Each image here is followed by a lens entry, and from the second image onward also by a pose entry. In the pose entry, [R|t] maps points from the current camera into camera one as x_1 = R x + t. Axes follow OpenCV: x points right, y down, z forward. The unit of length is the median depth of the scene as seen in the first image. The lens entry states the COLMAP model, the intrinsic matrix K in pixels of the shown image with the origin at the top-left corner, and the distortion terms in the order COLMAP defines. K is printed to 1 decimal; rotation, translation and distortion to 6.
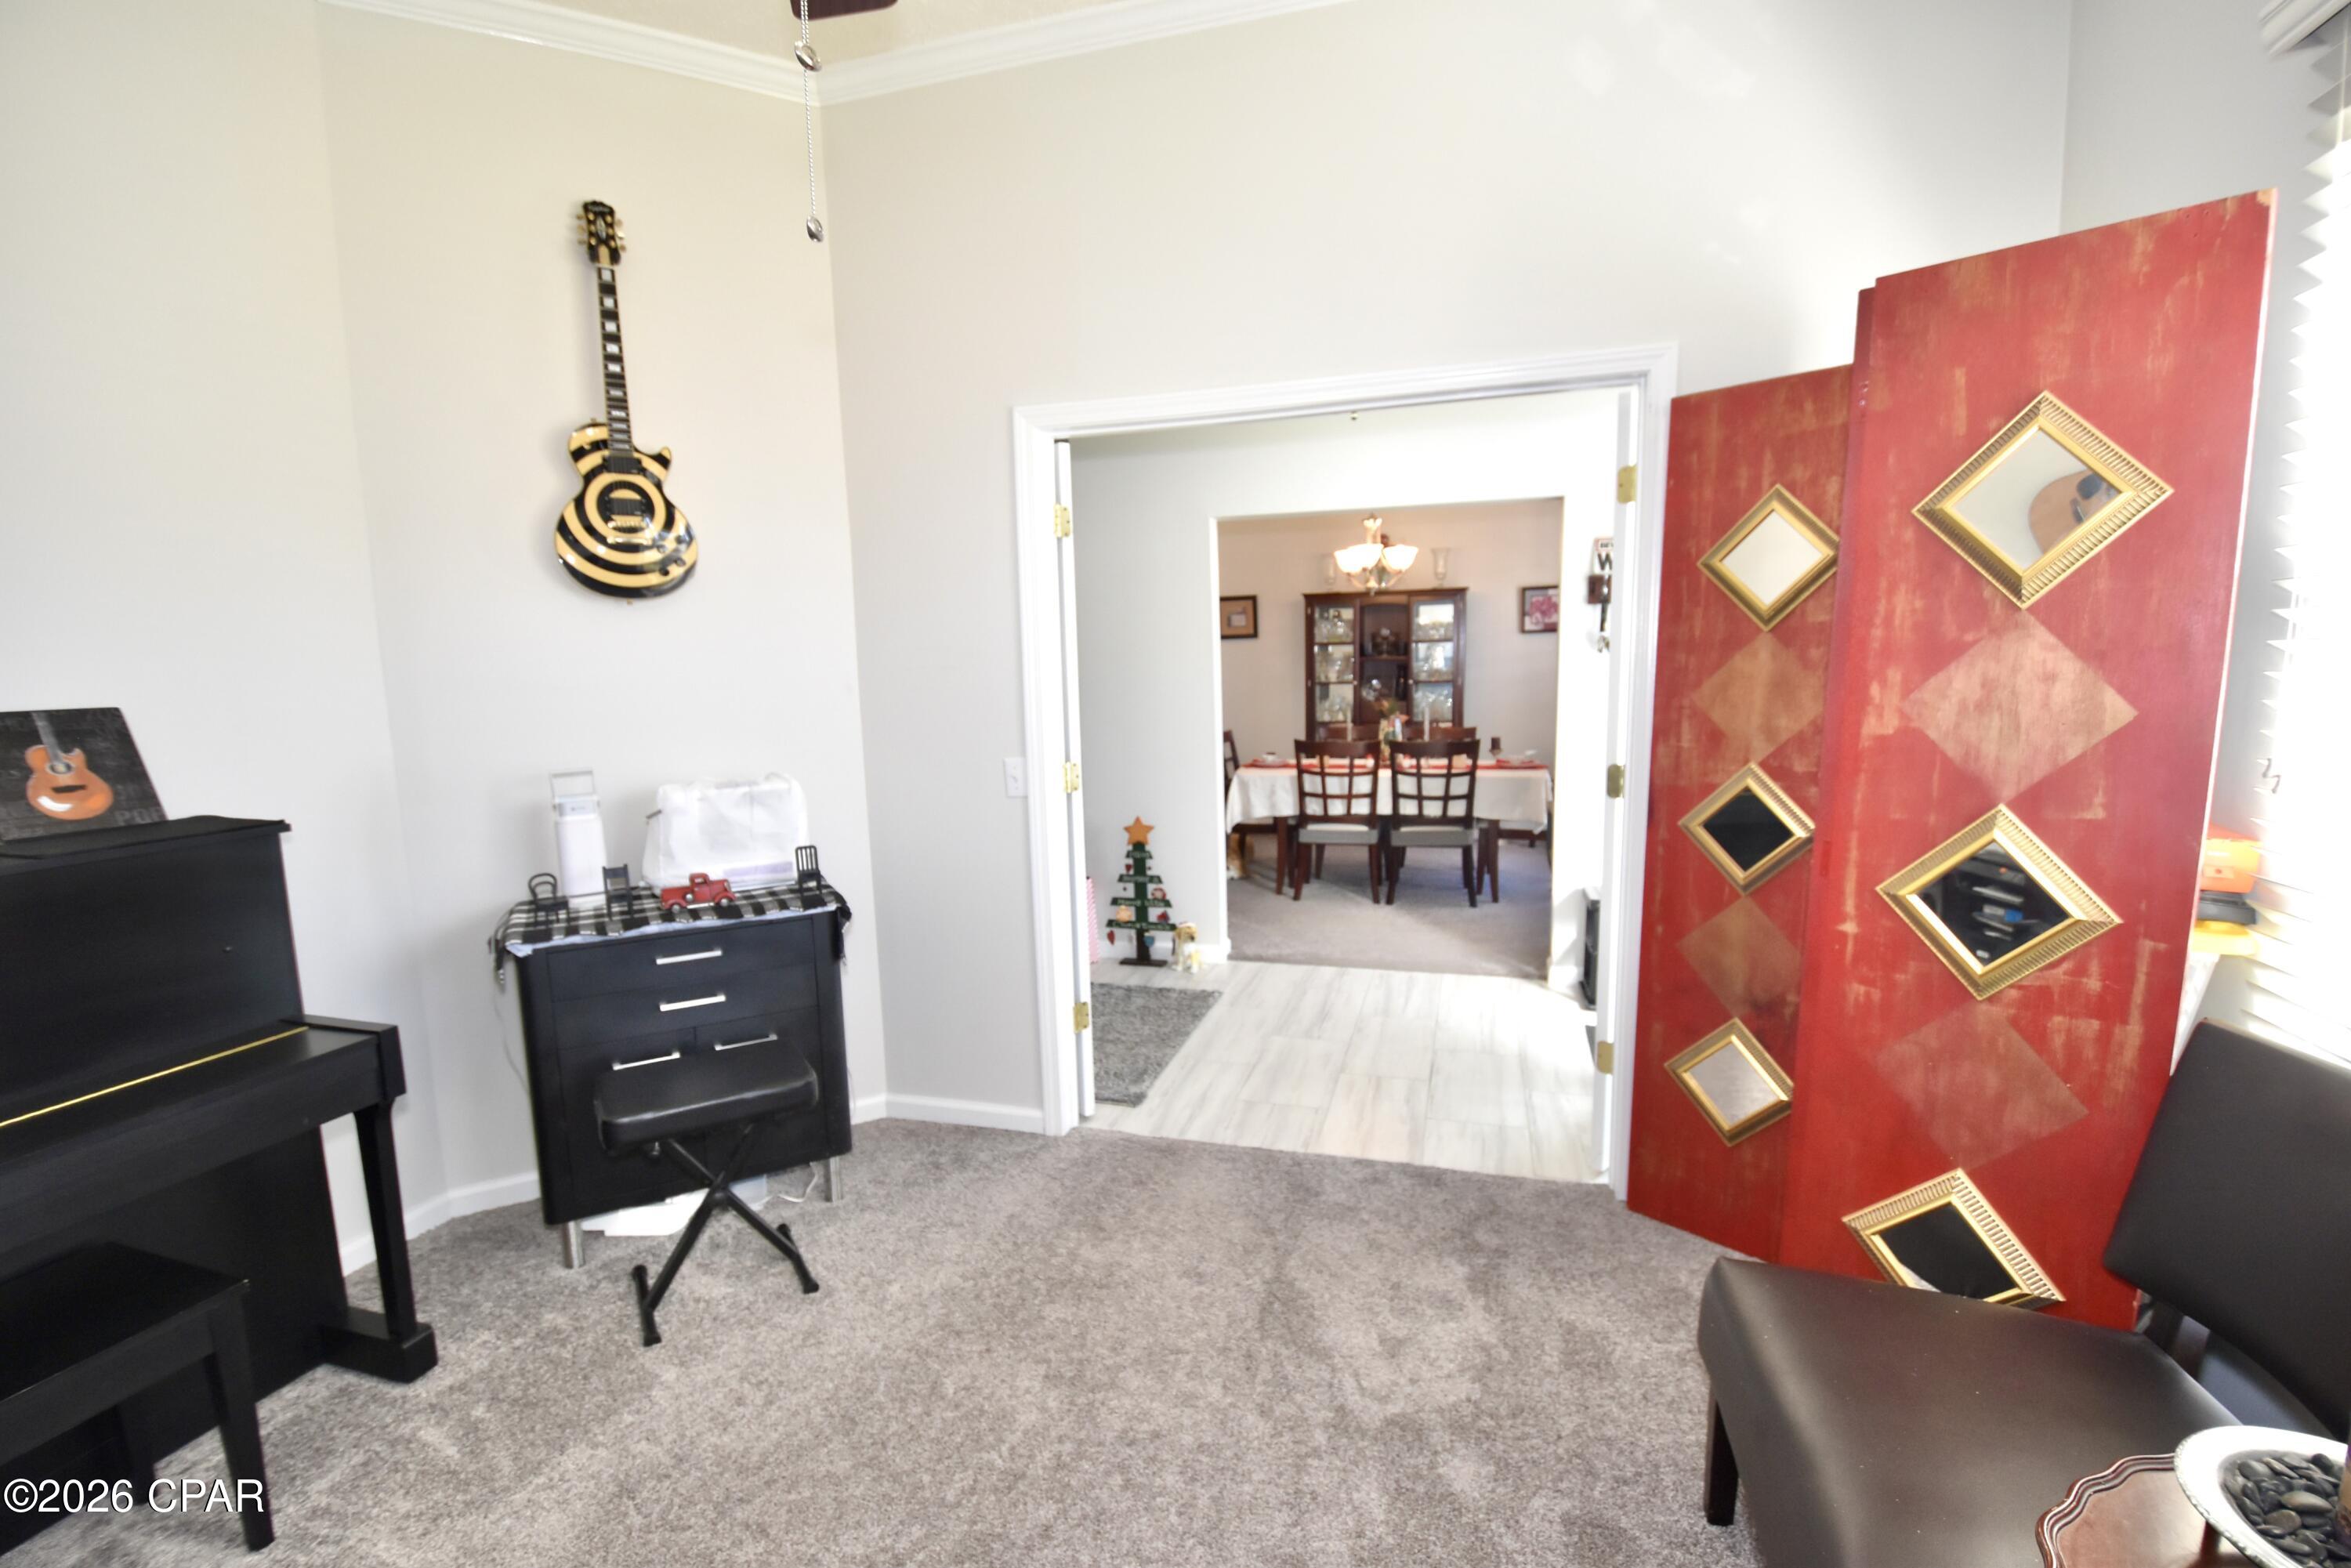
lens RADIAL K [[1027.7, 0, 1170.0], [0, 1027.7, 793.9], [0, 0, 1]] dist [0.010122, -0.017381]
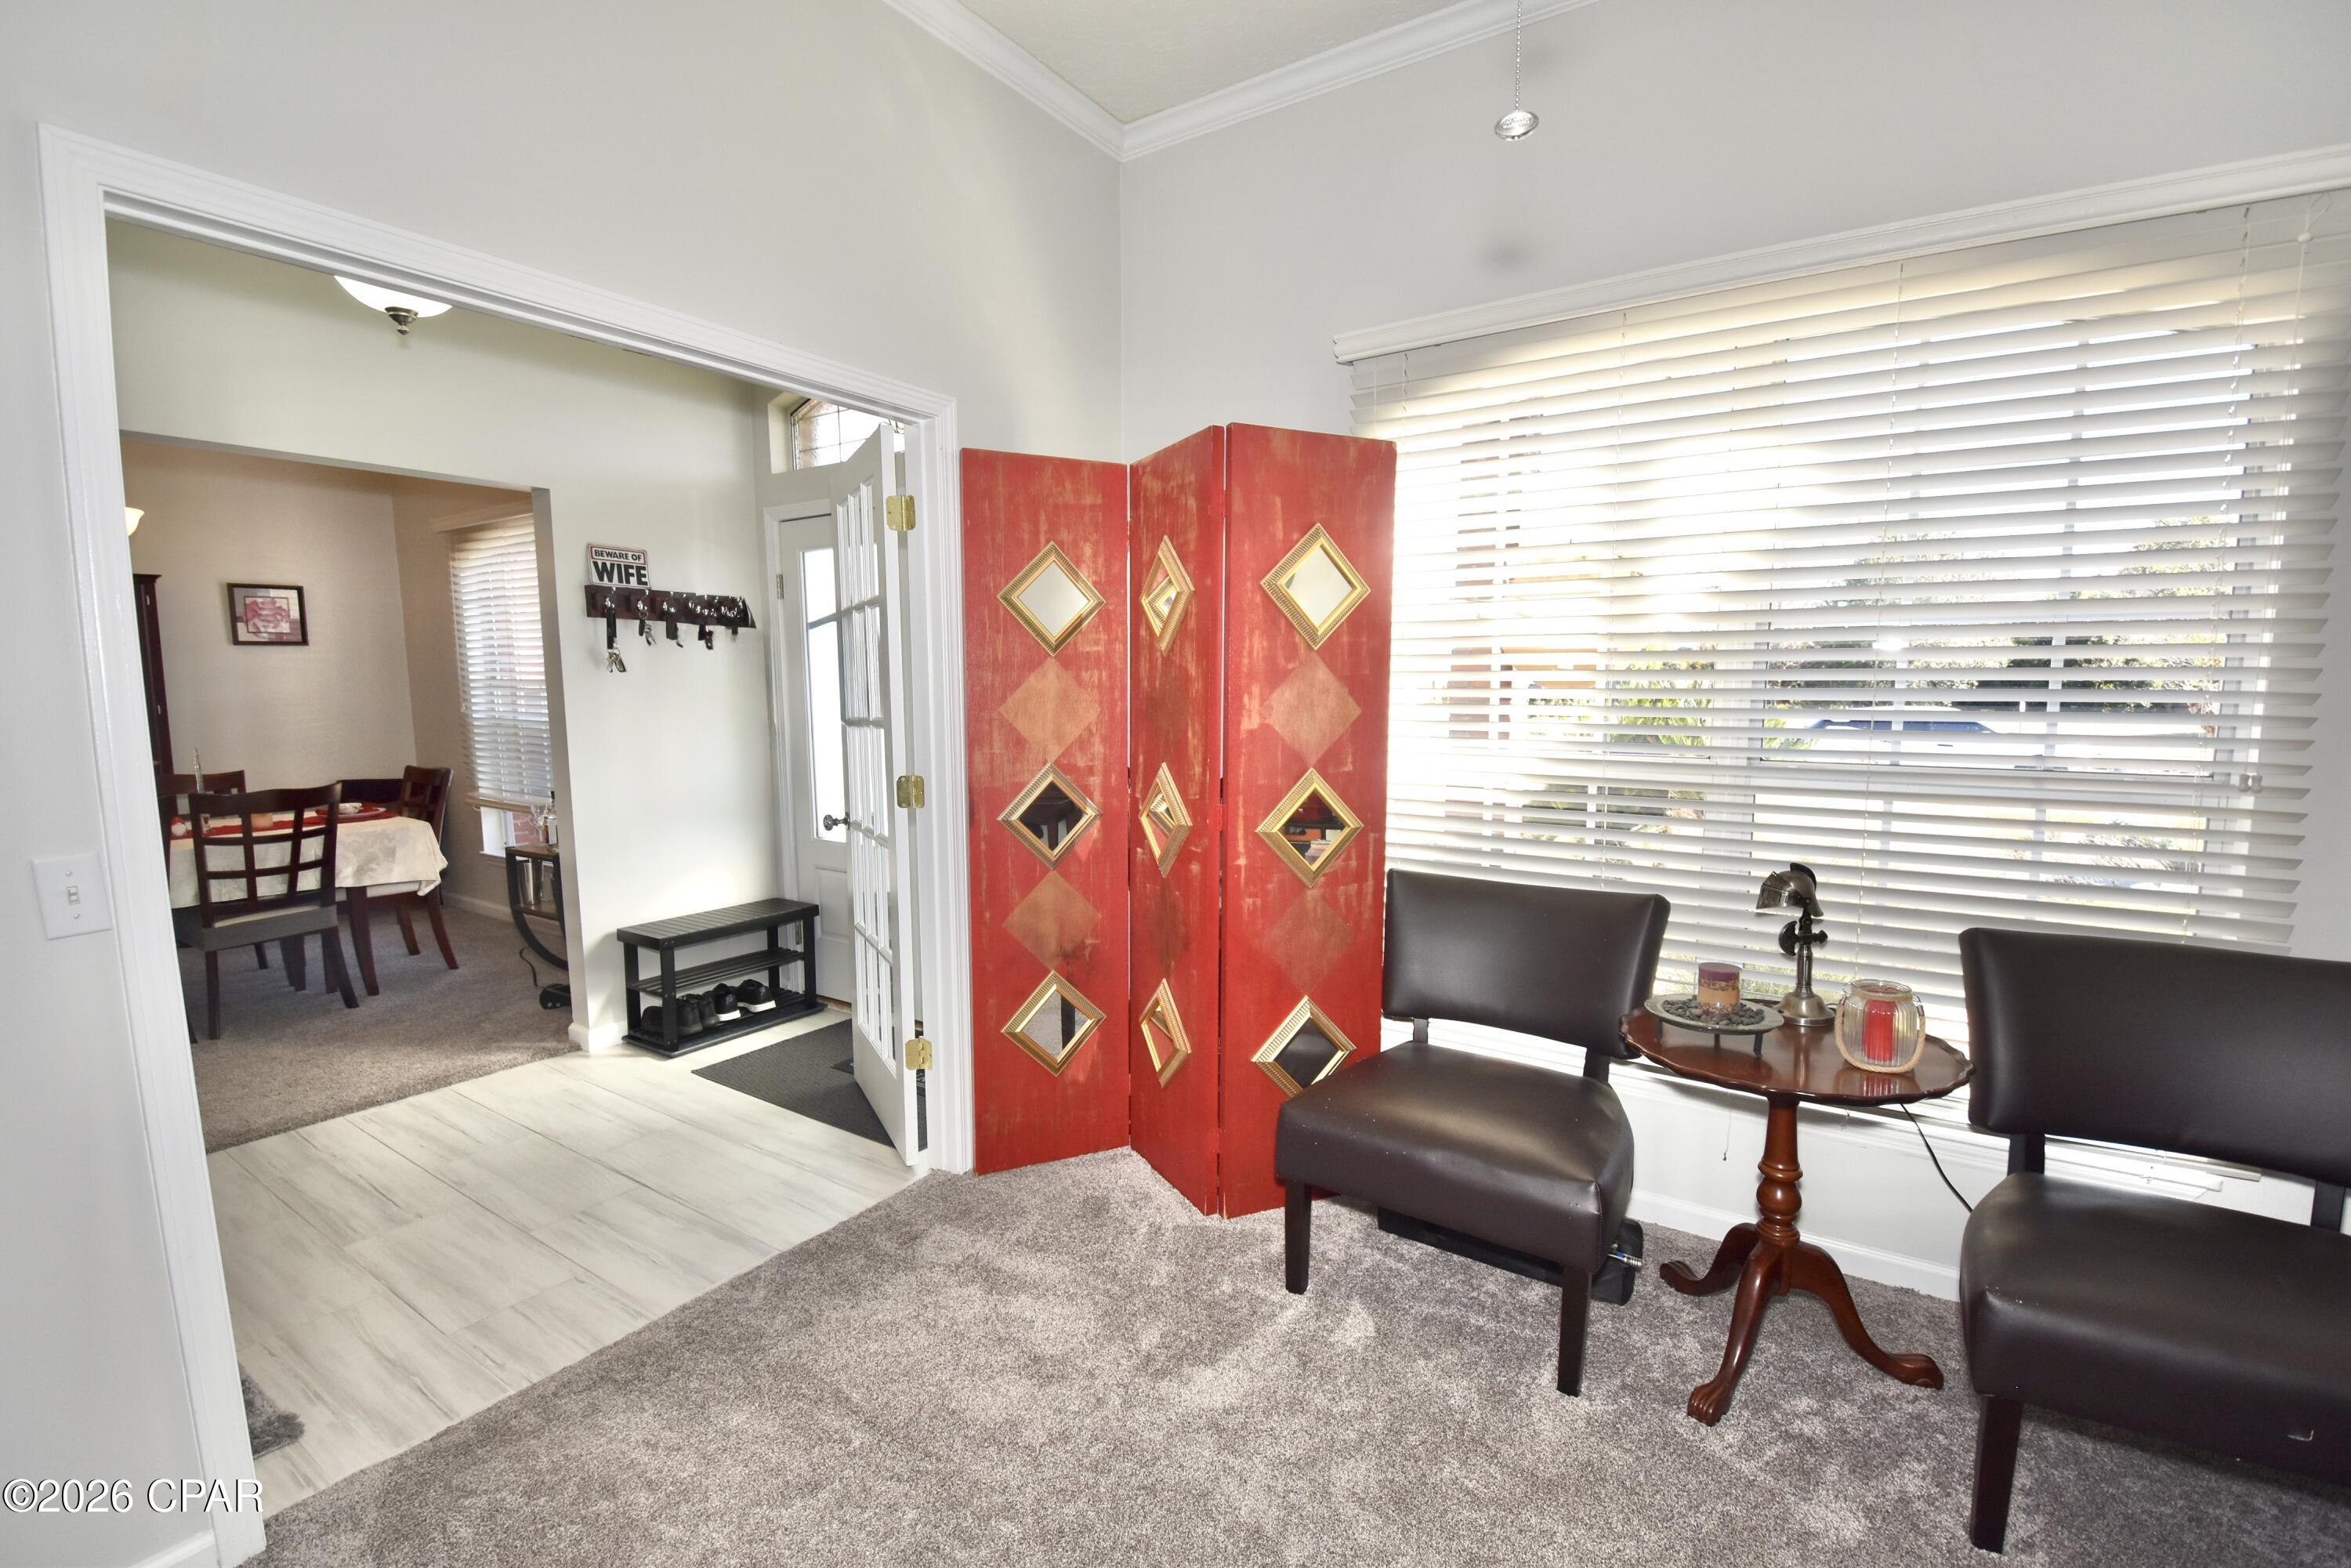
lens RADIAL K [[1027.7, 0, 1178.0], [0, 1027.7, 793.4], [0, 0, 1]] dist [0.010122, -0.017381]
pose [[0.292704, -0.078443, 0.952980, -0.568574], [0.110151, 0.992761, 0.047885, -0.034891], [-0.949837, 0.090956, 0.299225, 0.481359]]
